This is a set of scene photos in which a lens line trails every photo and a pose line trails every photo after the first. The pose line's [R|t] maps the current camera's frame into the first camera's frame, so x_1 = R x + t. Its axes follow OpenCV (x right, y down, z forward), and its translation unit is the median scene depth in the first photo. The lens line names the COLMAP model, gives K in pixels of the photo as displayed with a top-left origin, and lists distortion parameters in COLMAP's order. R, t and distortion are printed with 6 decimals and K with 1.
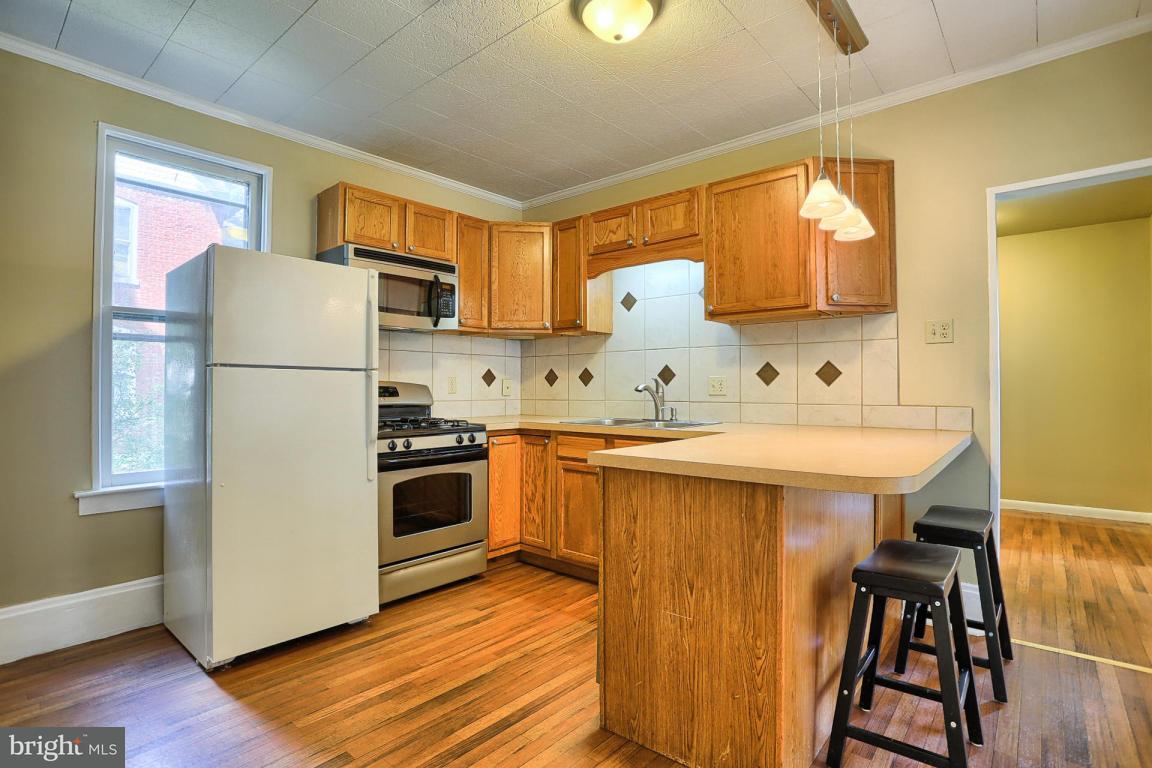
lens RADIAL K [[581.9, 0, 583.5], [0, 581.9, 387.6], [0, 0, 1]] dist [-0.028901, 0.000957]
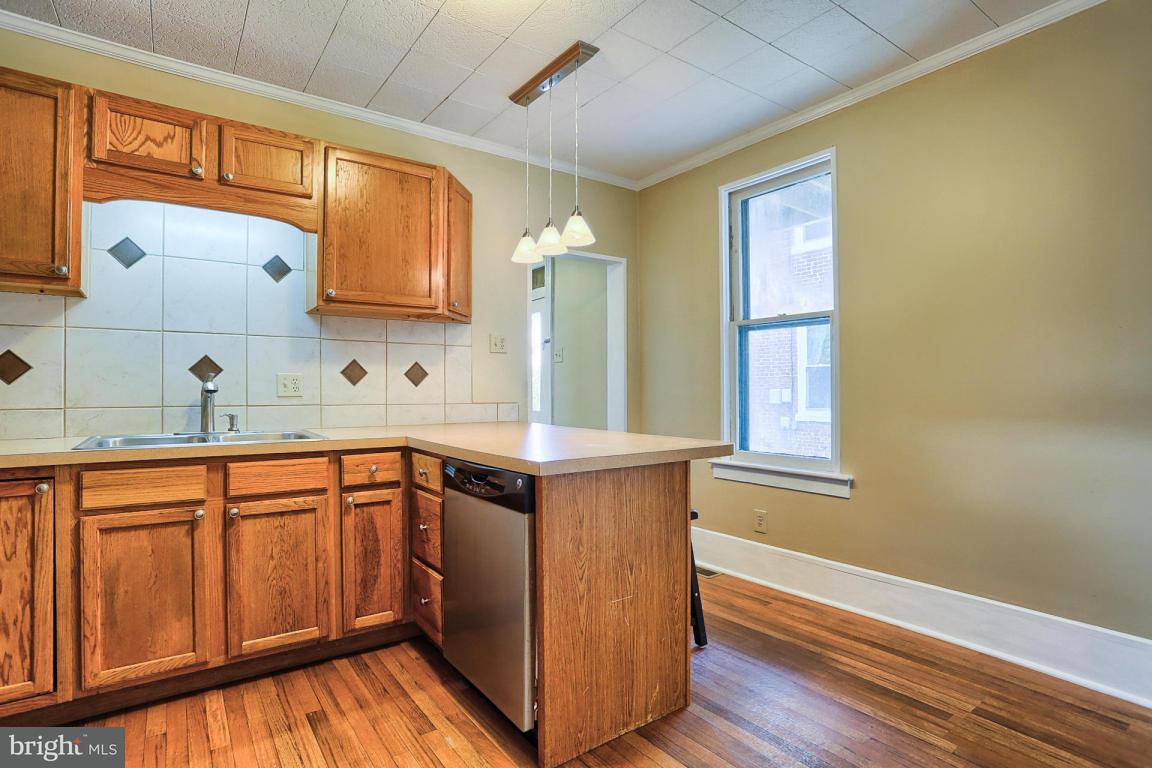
lens RADIAL K [[581.5, 0, 582.6], [0, 581.5, 386.9], [0, 0, 1]] dist [-0.023882, 0.009136]
pose [[0.248193, 0.003616, 0.968704, -0.478301], [-0.002630, 0.999992, -0.003059, 0.000732], [-0.968707, -0.001788, 0.248200, 0.424395]]
